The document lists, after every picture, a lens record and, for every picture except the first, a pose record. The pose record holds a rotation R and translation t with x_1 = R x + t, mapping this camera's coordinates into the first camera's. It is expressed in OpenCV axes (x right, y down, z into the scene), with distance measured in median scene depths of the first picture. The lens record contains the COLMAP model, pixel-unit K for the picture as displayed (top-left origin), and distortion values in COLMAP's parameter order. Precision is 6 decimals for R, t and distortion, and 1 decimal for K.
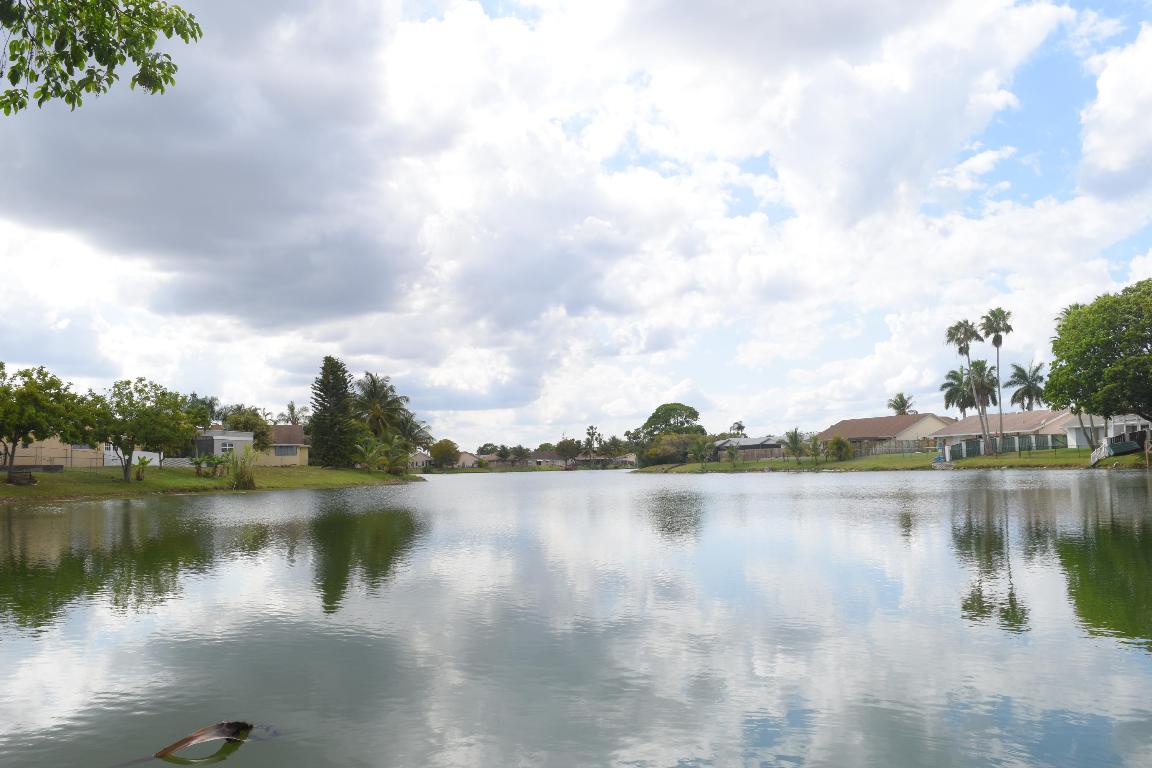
lens RADIAL K [[896.3, 0, 576.0], [0, 896.3, 384.0], [0, 0, 1]] dist [-0.067515, 0.002062]
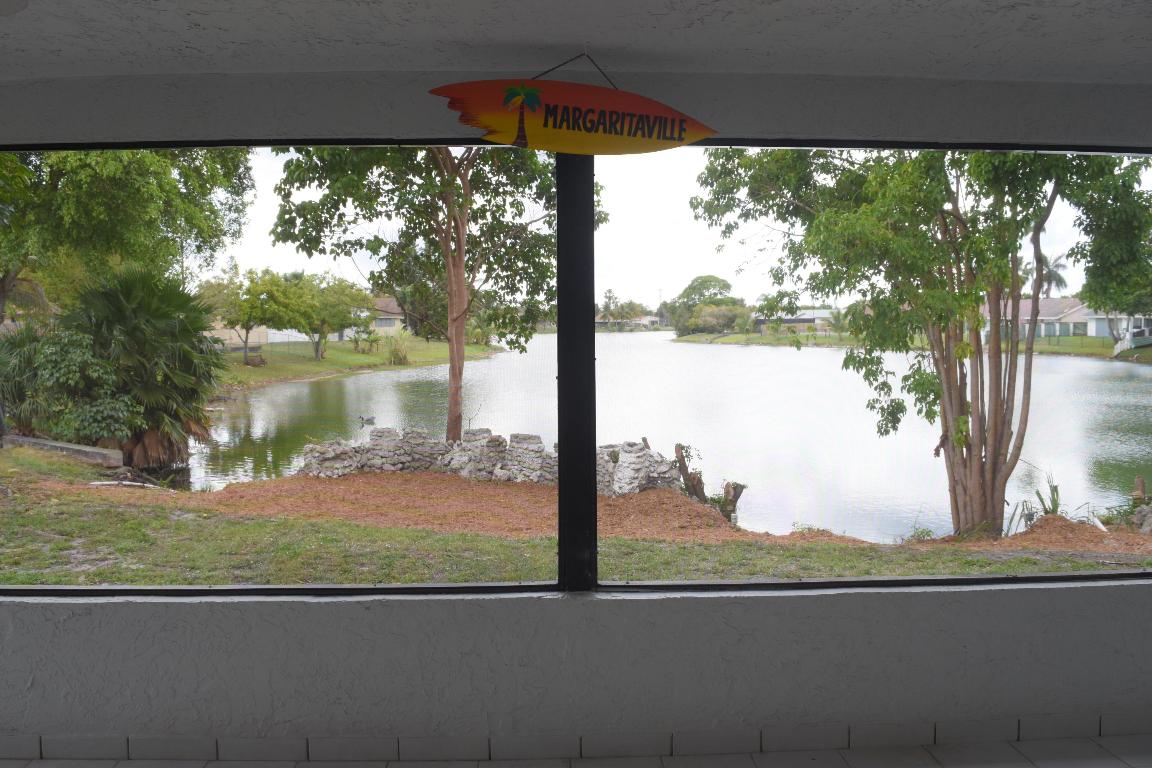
lens RADIAL K [[896.3, 0, 576.0], [0, 896.3, 384.0], [0, 0, 1]] dist [-0.067515, 0.002062]
pose [[0.999736, 0.014262, 0.018037, -0.085809], [-0.016974, 0.986889, 0.160507, -0.025047], [-0.015511, -0.160770, 0.986870, -0.085428]]
